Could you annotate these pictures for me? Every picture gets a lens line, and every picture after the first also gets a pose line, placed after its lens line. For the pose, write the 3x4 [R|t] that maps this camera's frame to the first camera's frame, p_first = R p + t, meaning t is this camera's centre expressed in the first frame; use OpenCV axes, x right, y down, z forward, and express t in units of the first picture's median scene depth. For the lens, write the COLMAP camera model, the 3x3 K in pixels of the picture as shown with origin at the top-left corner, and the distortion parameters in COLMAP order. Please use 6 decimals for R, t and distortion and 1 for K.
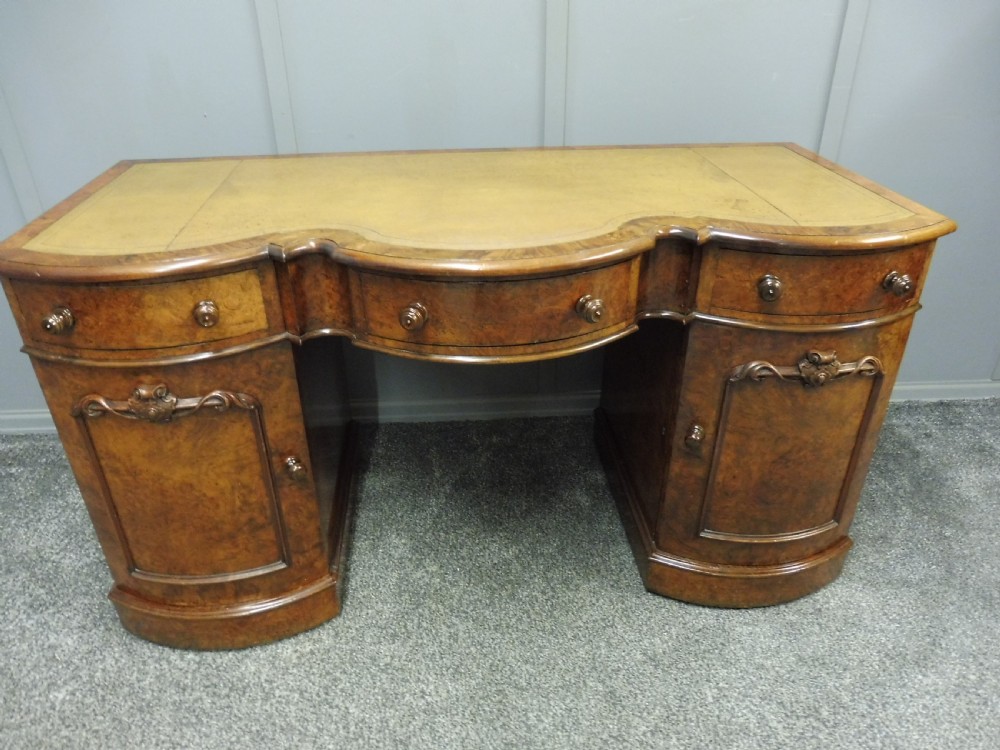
lens RADIAL K [[726.9, 0, 506.2], [0, 726.9, 376.6], [0, 0, 1]] dist [-0.056159, 0.021802]
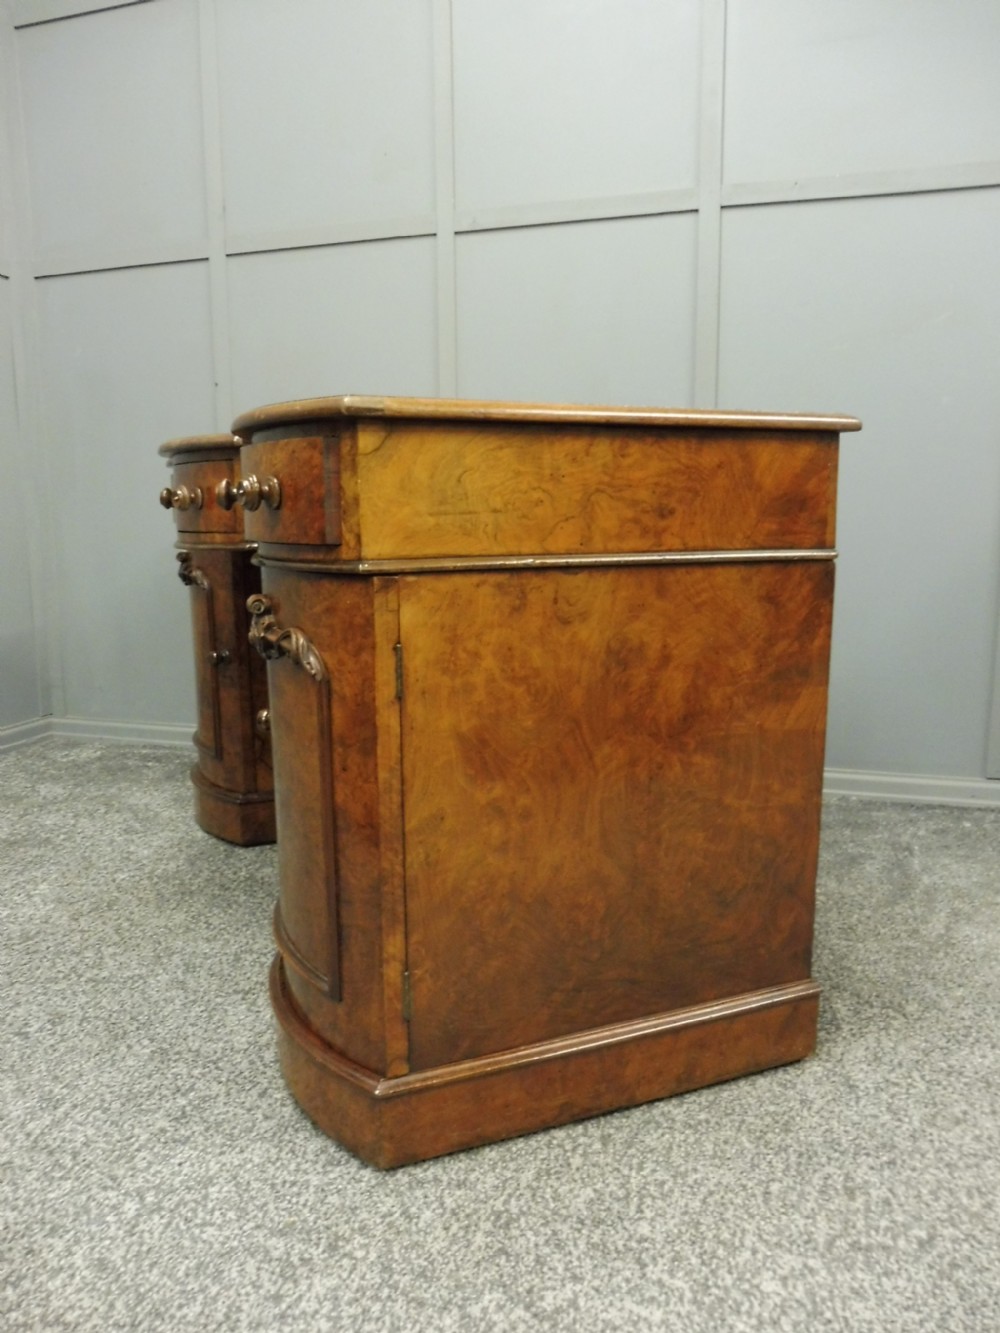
lens RADIAL K [[969.0, 0, 495.8], [0, 969.0, 666.4], [0, 0, 1]] dist [-0.056159, 0.021802]
pose [[0.940722, 0.054863, -0.334711, 0.341870], [-0.166004, 0.935033, -0.313298, 0.511244], [0.295778, 0.350290, 0.888714, -0.200120]]
